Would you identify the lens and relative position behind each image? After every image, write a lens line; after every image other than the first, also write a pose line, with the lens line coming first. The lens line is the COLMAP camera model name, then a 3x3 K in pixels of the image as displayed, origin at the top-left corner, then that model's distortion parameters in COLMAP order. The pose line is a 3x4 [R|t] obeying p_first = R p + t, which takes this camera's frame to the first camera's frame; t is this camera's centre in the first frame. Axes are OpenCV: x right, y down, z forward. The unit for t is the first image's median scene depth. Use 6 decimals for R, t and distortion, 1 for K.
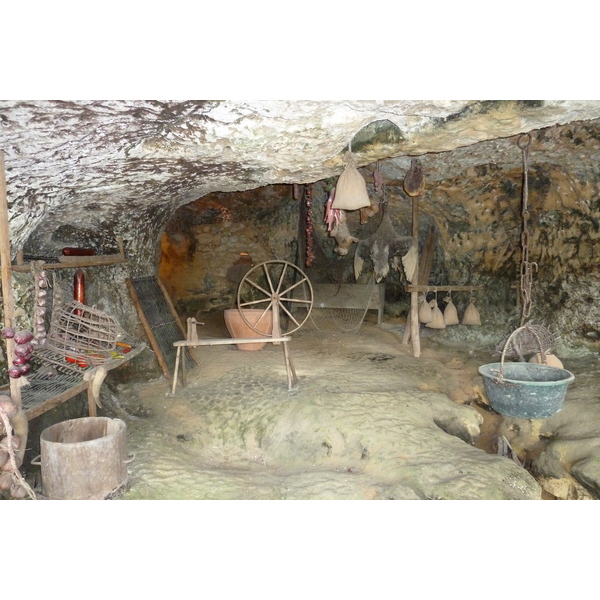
lens RADIAL K [[425.5, 0, 300.3], [0, 425.5, 298.9], [0, 0, 1]] dist [-0.007358, -0.002591]
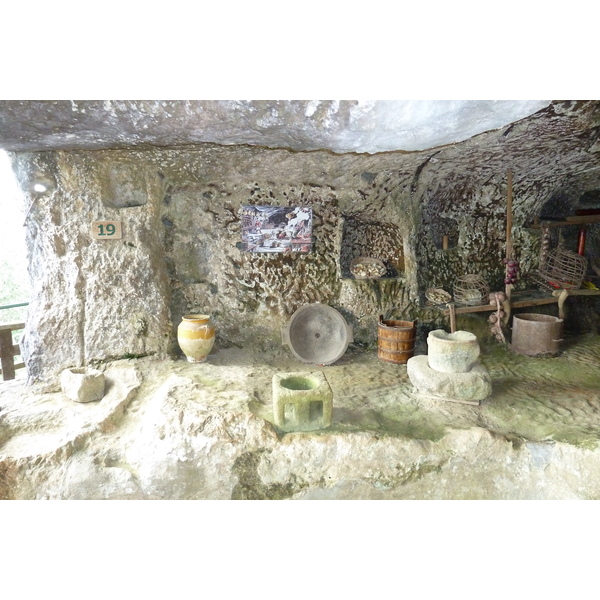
lens RADIAL K [[425.5, 0, 300.1], [0, 425.5, 300.1], [0, 0, 1]] dist [-0.007358, -0.002591]
pose [[0.294384, 0.155558, -0.942942, 0.768285], [-0.035019, 0.987757, 0.152018, -0.006953], [0.955045, -0.011731, 0.296227, -0.430463]]
